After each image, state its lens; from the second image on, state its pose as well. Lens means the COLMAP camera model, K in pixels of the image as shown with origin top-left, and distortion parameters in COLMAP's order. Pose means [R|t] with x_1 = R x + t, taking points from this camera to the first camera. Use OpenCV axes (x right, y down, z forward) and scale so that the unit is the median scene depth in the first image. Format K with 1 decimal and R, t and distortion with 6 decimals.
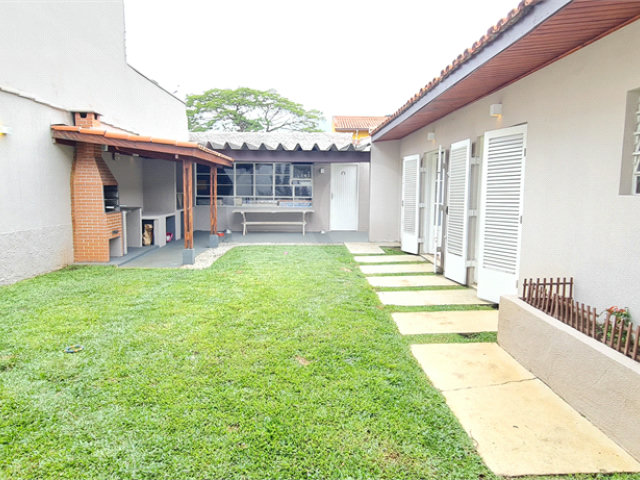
lens RADIAL K [[448.1, 0, 323.6], [0, 448.1, 256.2], [0, 0, 1]] dist [0.003702, -0.004532]
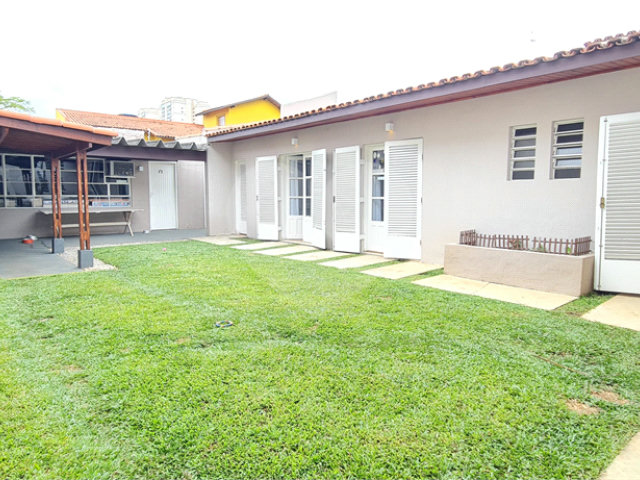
lens RADIAL K [[448.1, 0, 323.6], [0, 448.1, 256.2], [0, 0, 1]] dist [0.003702, -0.004532]
pose [[0.760383, -0.096985, 0.642193, -0.402635], [0.105548, 0.994096, 0.025157, 0.017895], [-0.640841, 0.048654, 0.766130, 0.017700]]
